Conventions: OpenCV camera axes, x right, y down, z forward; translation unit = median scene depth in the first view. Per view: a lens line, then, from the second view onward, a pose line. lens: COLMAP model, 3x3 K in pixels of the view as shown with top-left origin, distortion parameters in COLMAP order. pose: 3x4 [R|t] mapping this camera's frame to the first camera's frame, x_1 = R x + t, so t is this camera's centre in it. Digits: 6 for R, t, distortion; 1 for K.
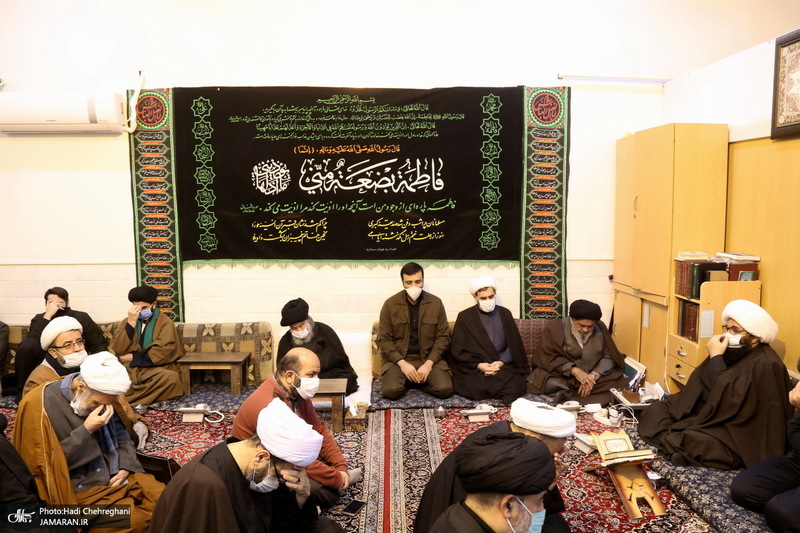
lens RADIAL K [[561.9, 0, 400.0], [0, 561.9, 266.5], [0, 0, 1]] dist [-0.002497, 0.000990]
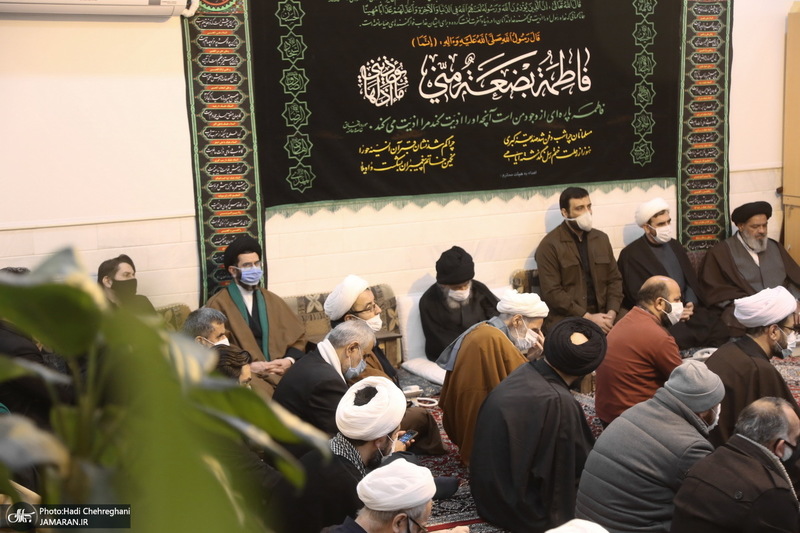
lens RADIAL K [[1553.7, 0, 400.0], [0, 1553.7, 266.5], [0, 0, 1]] dist [0.582660, 2.670759]
pose [[0.890090, -0.082194, 0.448313, -1.127035], [0.071921, 0.996611, 0.039926, -0.002421], [-0.450075, -0.003294, 0.892985, -0.793914]]
